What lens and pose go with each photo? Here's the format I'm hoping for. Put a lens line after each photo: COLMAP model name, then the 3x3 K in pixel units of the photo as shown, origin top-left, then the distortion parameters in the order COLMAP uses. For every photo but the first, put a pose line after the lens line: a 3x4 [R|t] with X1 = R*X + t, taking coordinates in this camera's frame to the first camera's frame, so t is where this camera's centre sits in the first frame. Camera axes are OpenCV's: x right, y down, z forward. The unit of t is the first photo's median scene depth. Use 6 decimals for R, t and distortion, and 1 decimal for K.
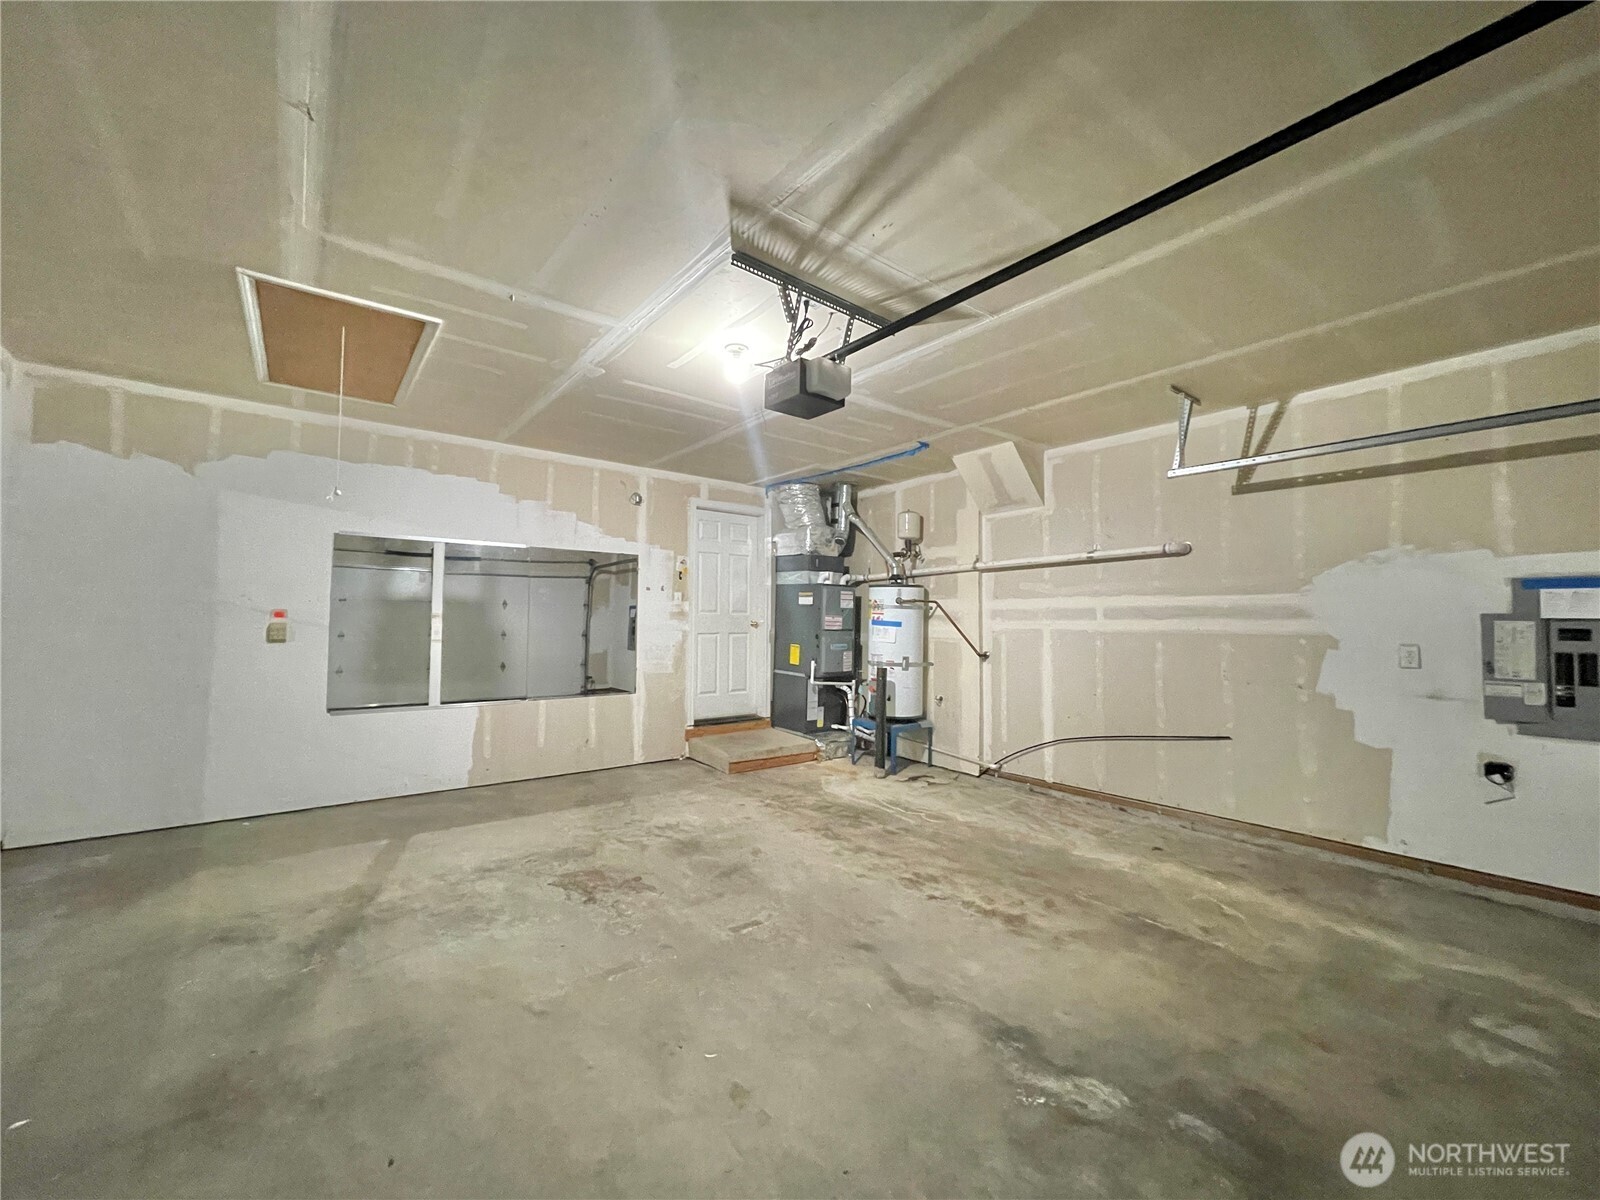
lens RADIAL K [[643.2, 0, 800.0], [0, 643.2, 600.0], [0, 0, 1]] dist [-0.000897, -0.000138]
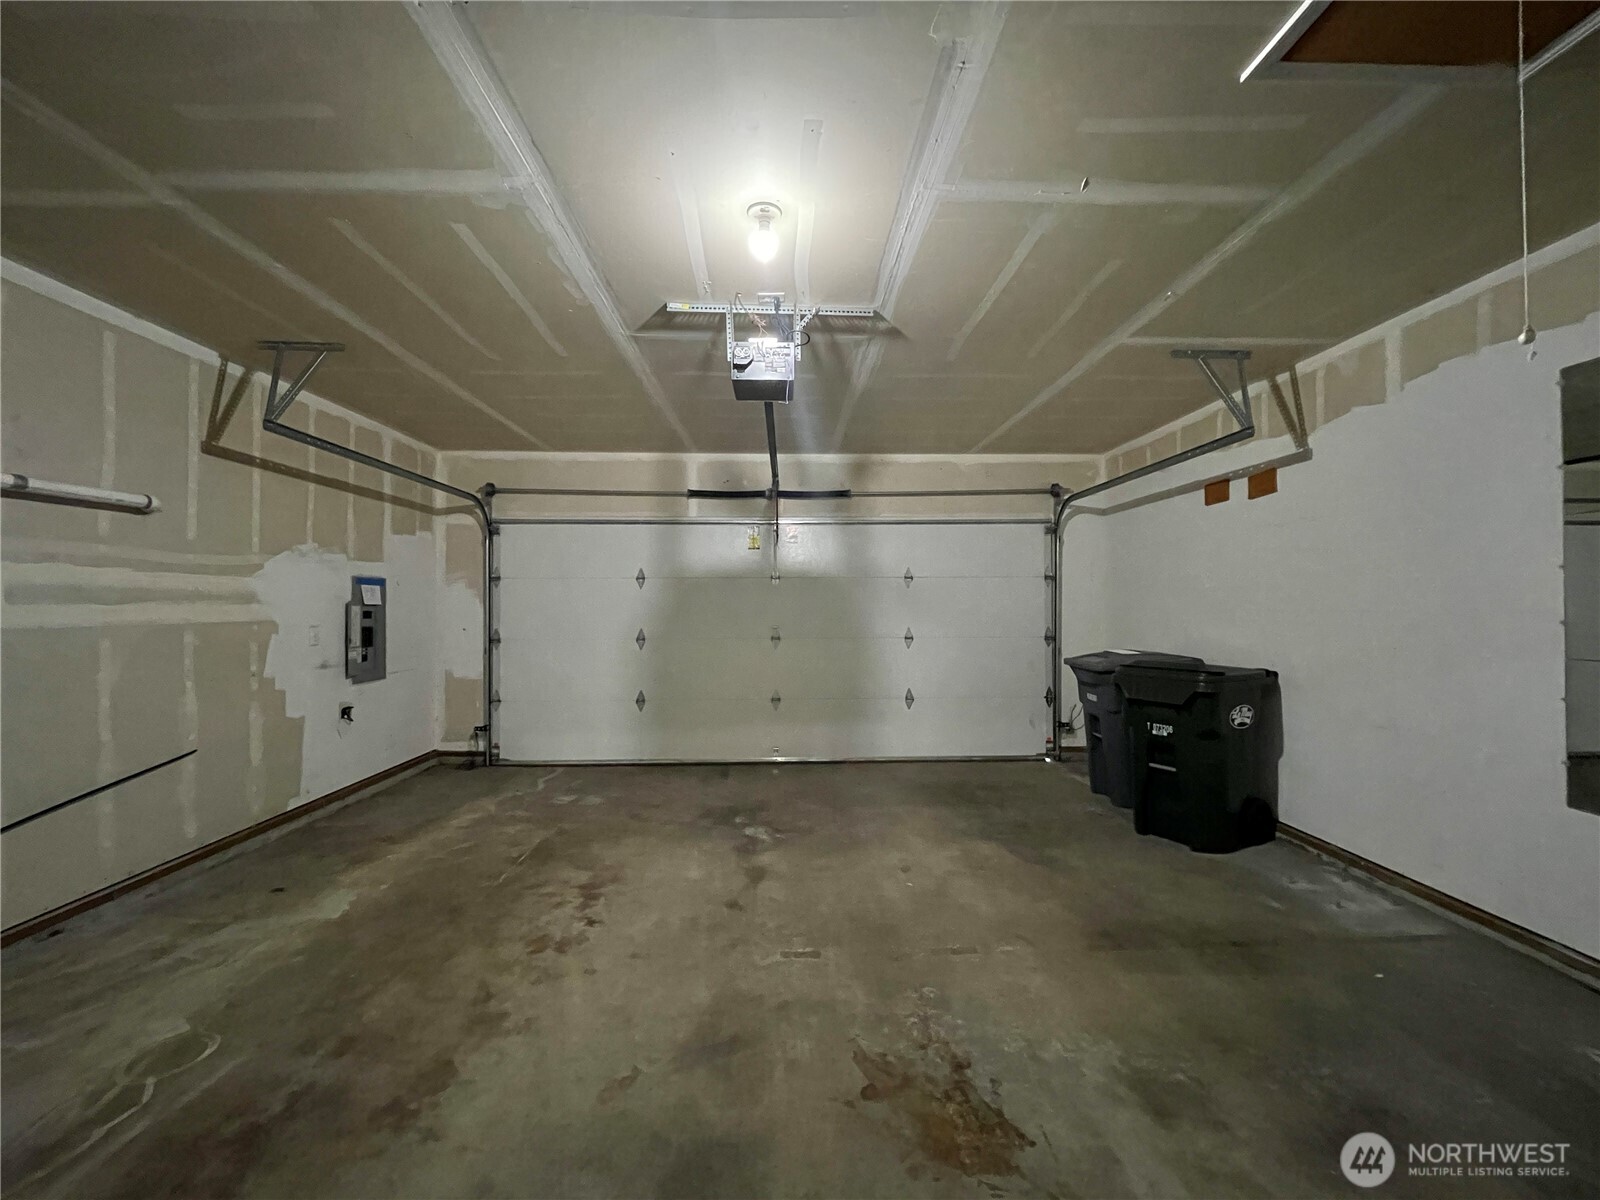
lens RADIAL K [[651.1, 0, 800.4], [0, 651.1, 594.9], [0, 0, 1]] dist [-0.001337, -0.000072]
pose [[-0.800653, 0.001977, 0.599125, -0.479279], [-0.027683, 0.998804, -0.040290, 0.033093], [-0.598488, -0.048844, -0.799641, 1.335297]]
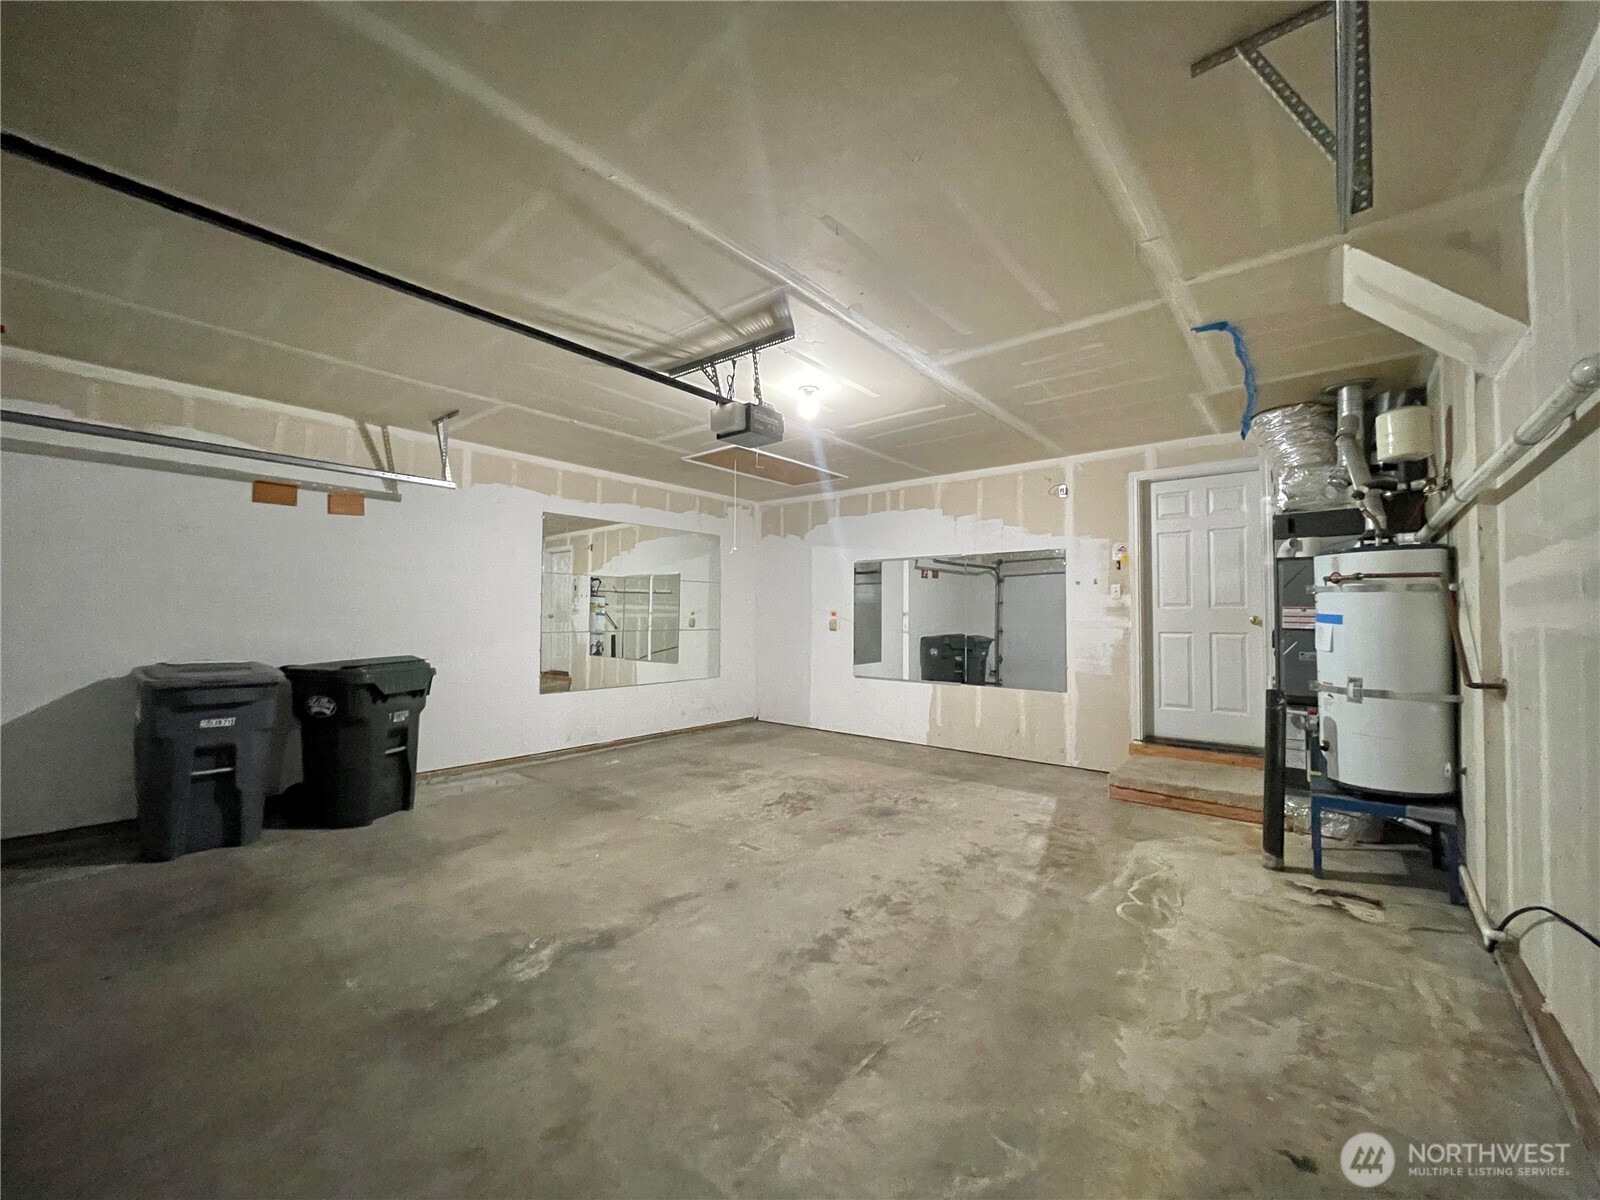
lens RADIAL K [[643.2, 0, 800.0], [0, 643.2, 600.0], [0, 0, 1]] dist [-0.000897, -0.000138]
pose [[0.208159, -0.033403, -0.977524, 0.942798], [0.030093, 0.999162, -0.027734, 0.033793], [0.977632, -0.023644, 0.208990, 0.638842]]
